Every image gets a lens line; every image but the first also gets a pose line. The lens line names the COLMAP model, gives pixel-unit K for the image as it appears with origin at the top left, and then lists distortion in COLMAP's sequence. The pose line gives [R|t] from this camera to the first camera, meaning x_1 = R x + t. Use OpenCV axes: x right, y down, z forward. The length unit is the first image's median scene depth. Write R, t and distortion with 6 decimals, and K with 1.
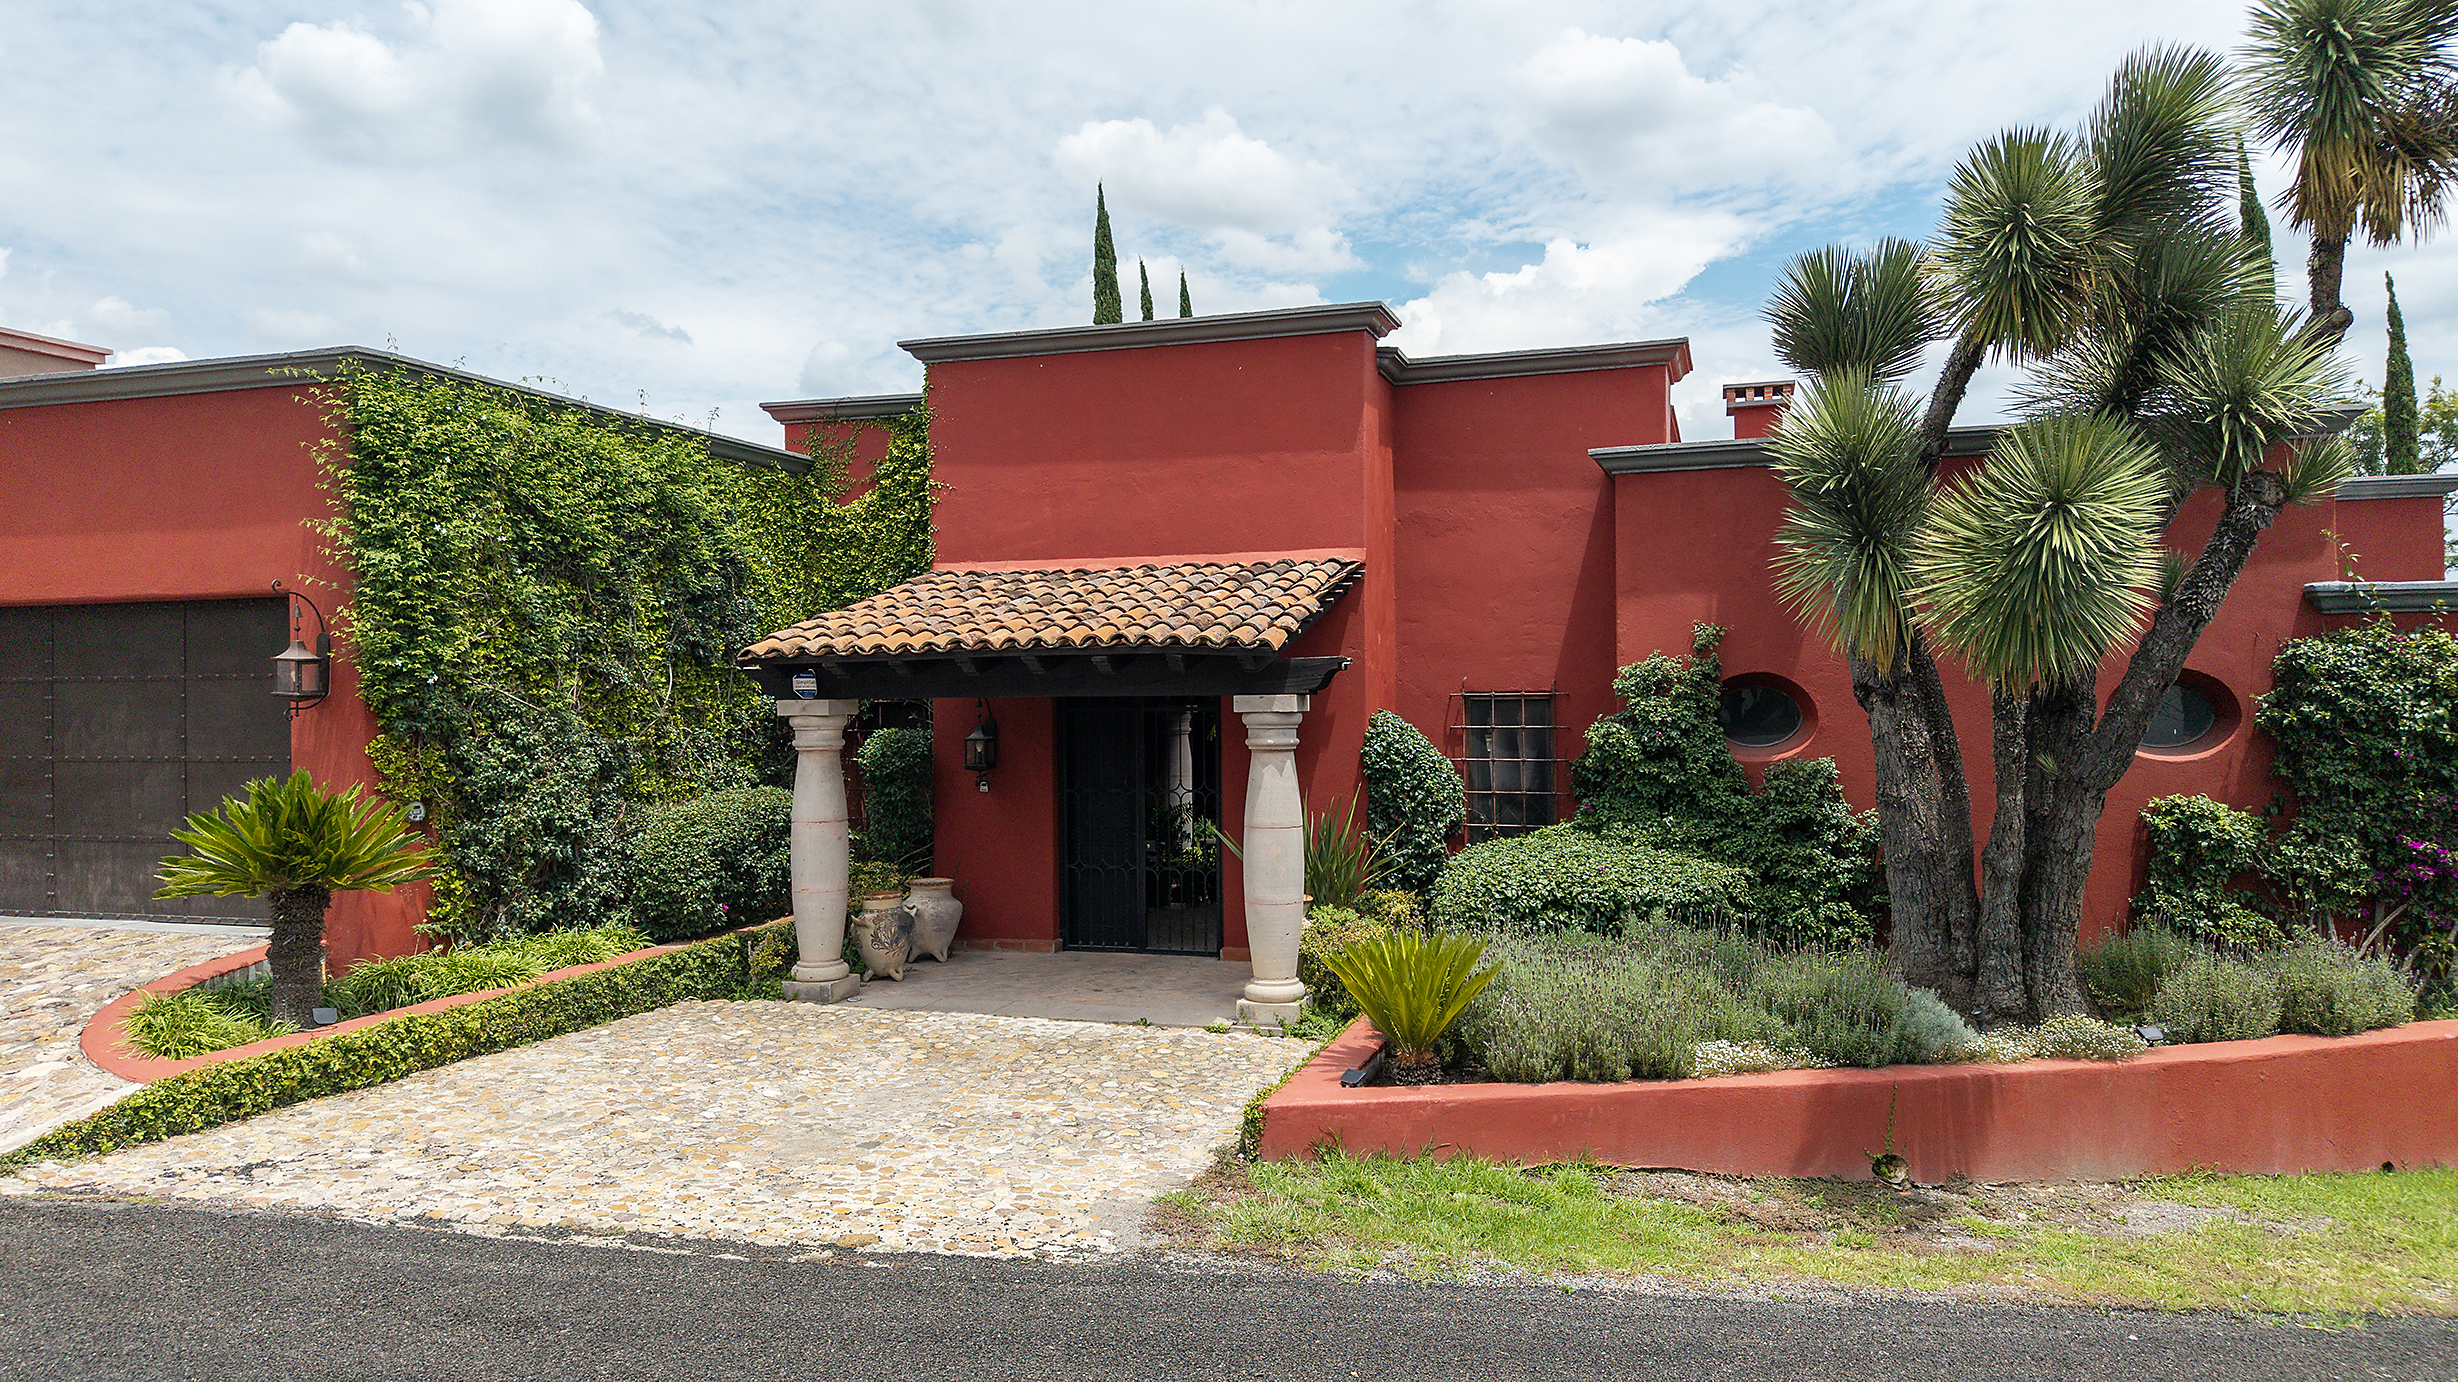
lens RADIAL K [[1642.9, 0, 1229.0], [0, 1642.9, 691.0], [0, 0, 1]] dist [-0.021608, 0.021674]
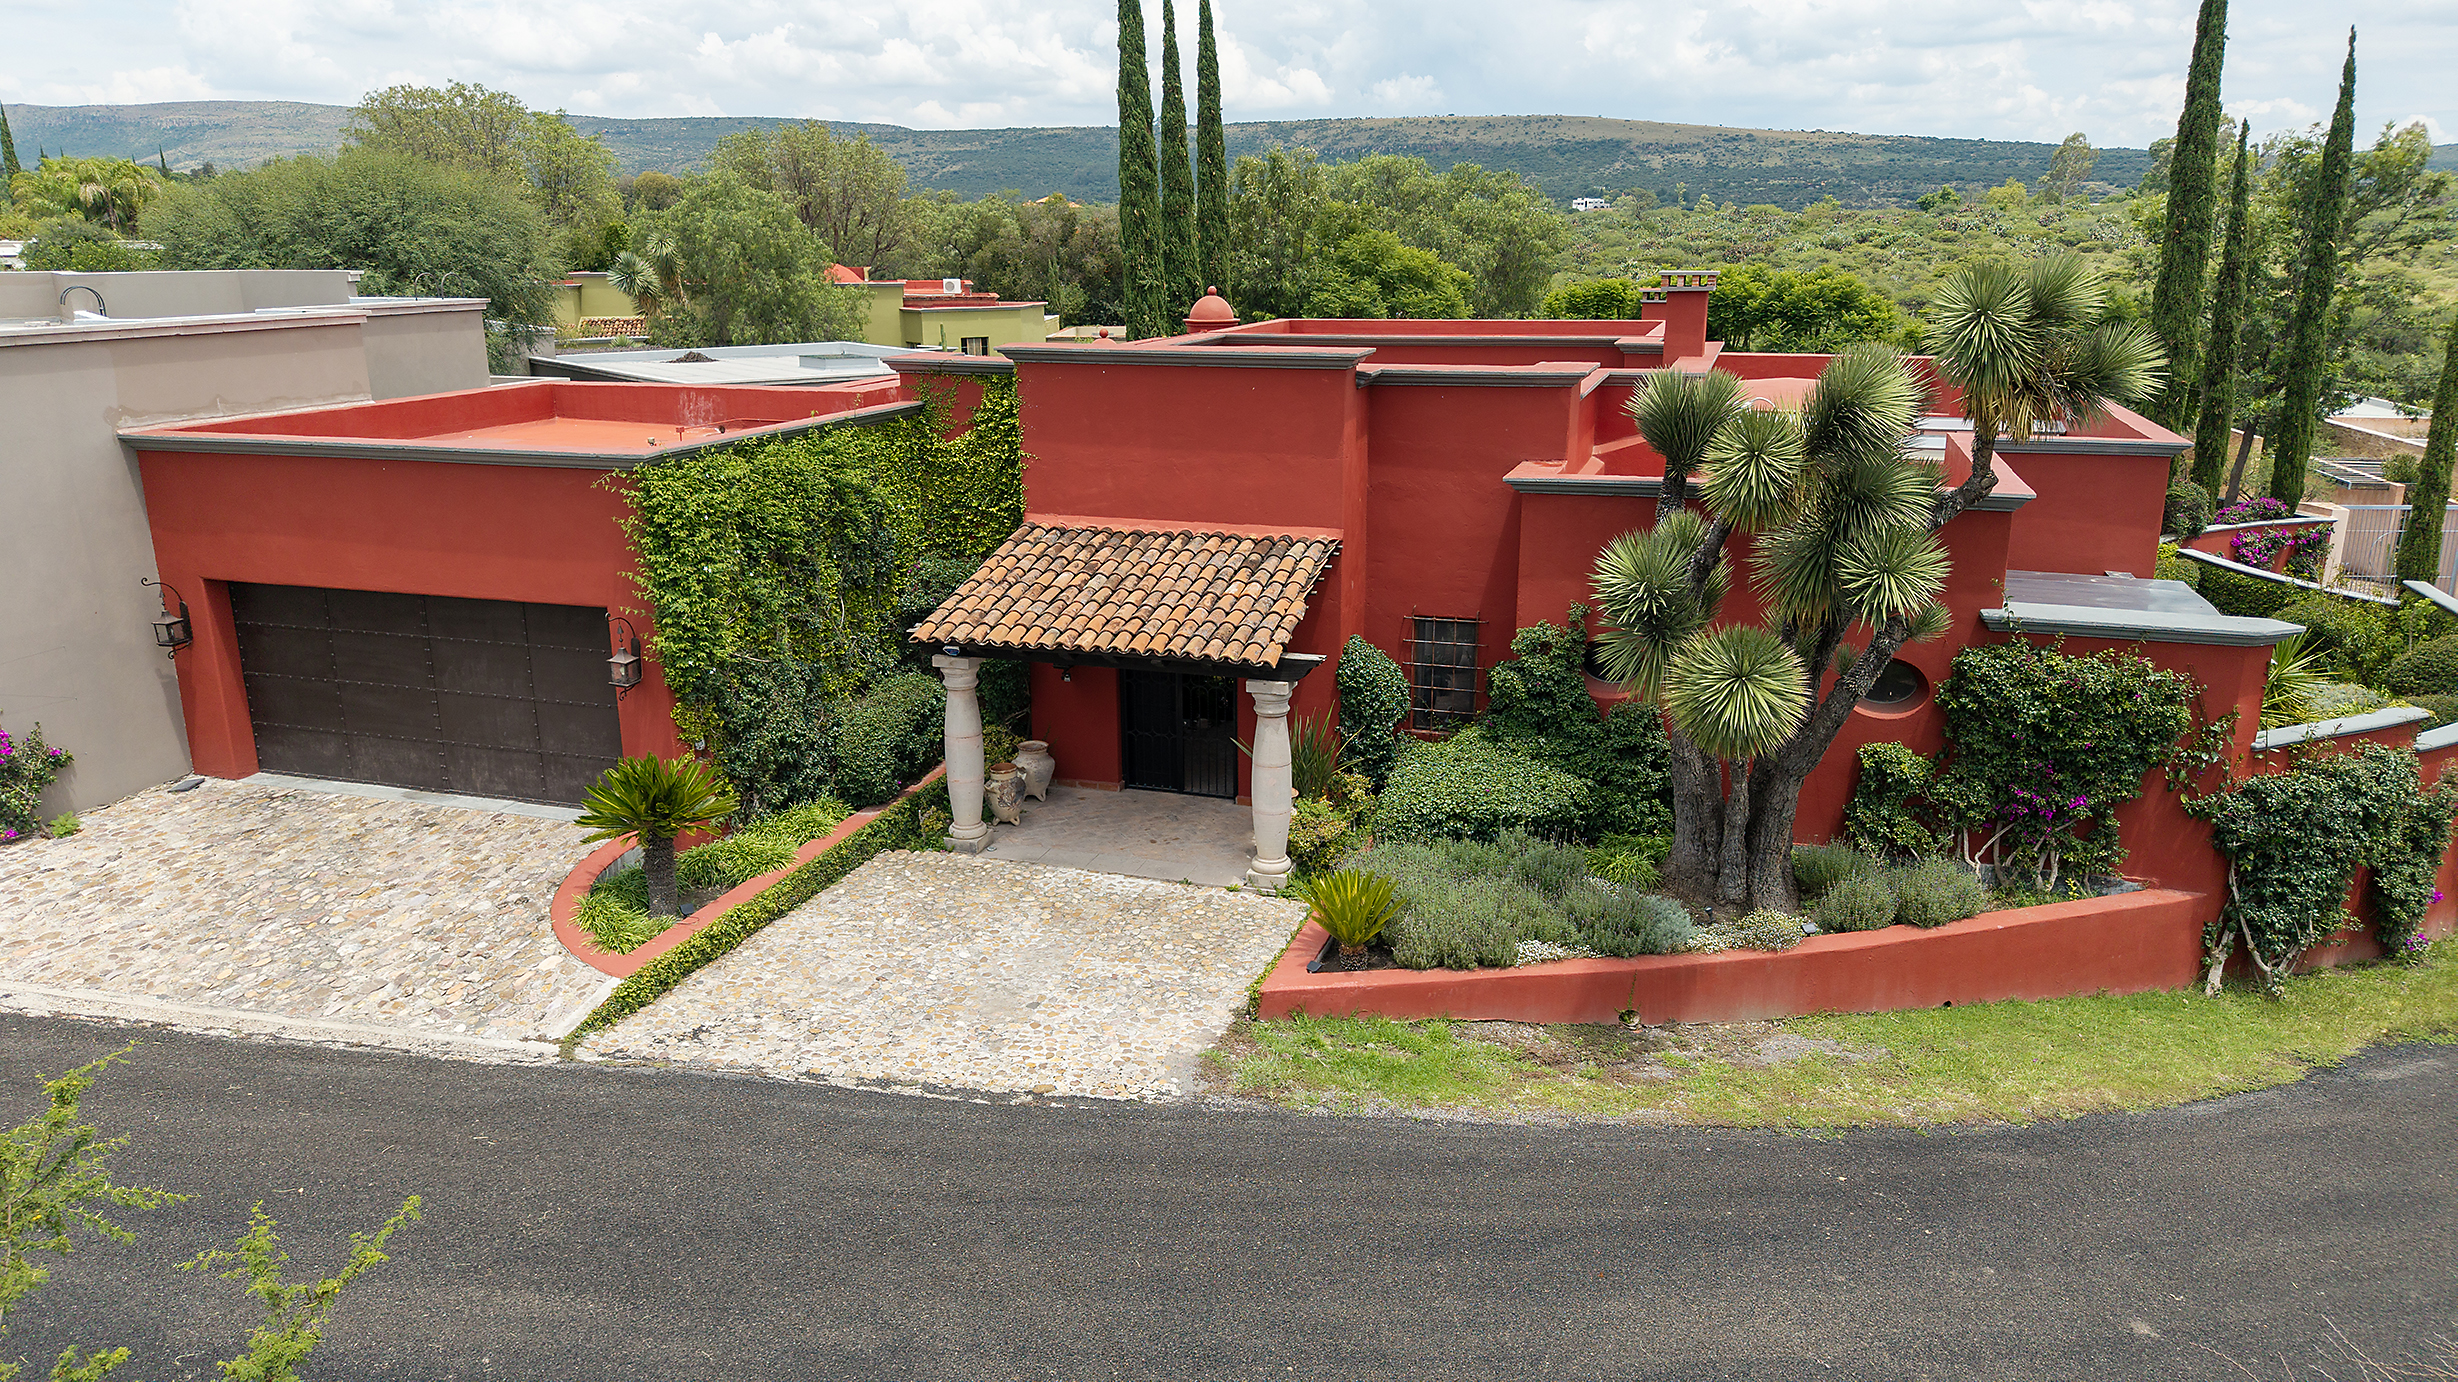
lens RADIAL K [[1616.9, 0, 1226.1], [0, 1616.9, 698.0], [0, 0, 1]] dist [0.004735, -0.002888]
pose [[0.999929, 0.006722, -0.009801, -0.000918], [-0.003844, 0.963269, 0.268510, -0.381729], [0.011246, -0.268453, 0.963227, -0.427988]]
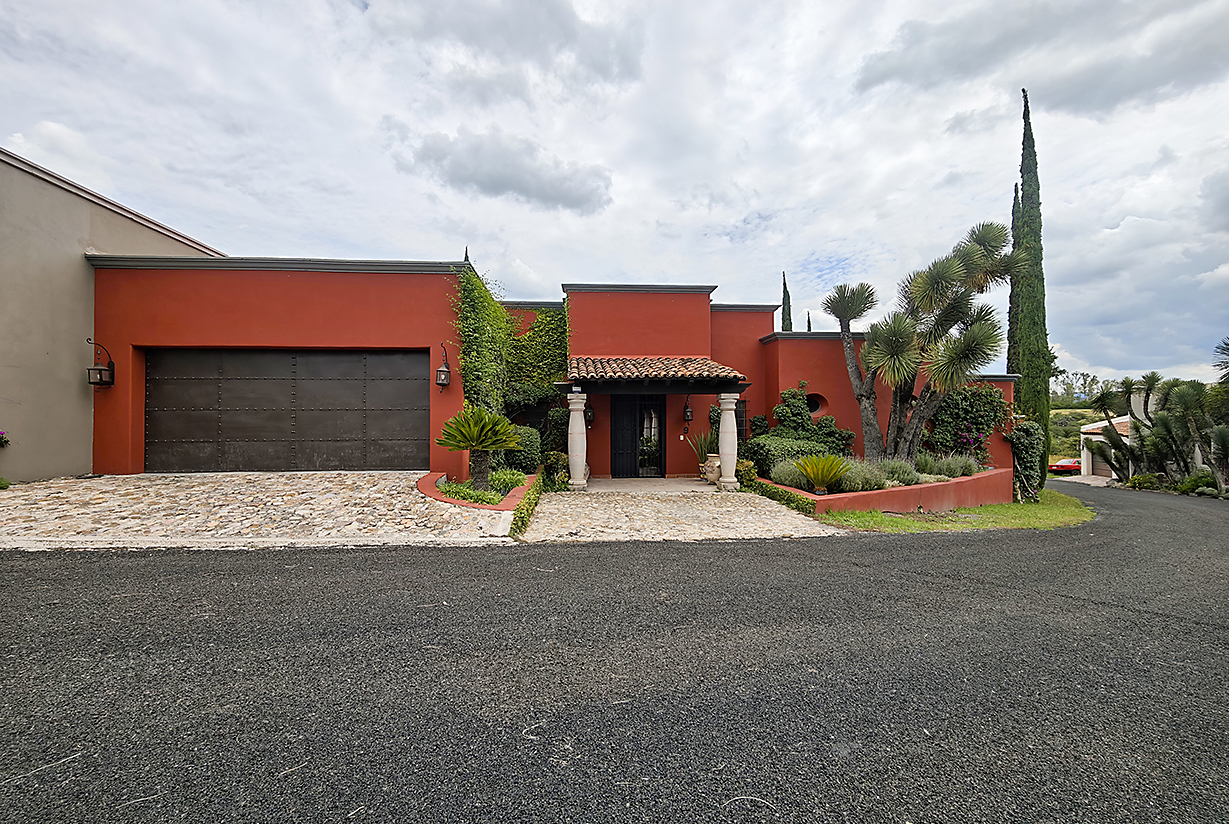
lens RADIAL K [[507.9, 0, 614.5], [0, 507.9, 412.0], [0, 0, 1]] dist [-0.015427, -0.000042]
pose [[0.928226, 0.011969, 0.371824, -0.607238], [-0.003267, 0.999706, -0.024025, 0.068453], [-0.372002, 0.021086, 0.927992, 0.097296]]
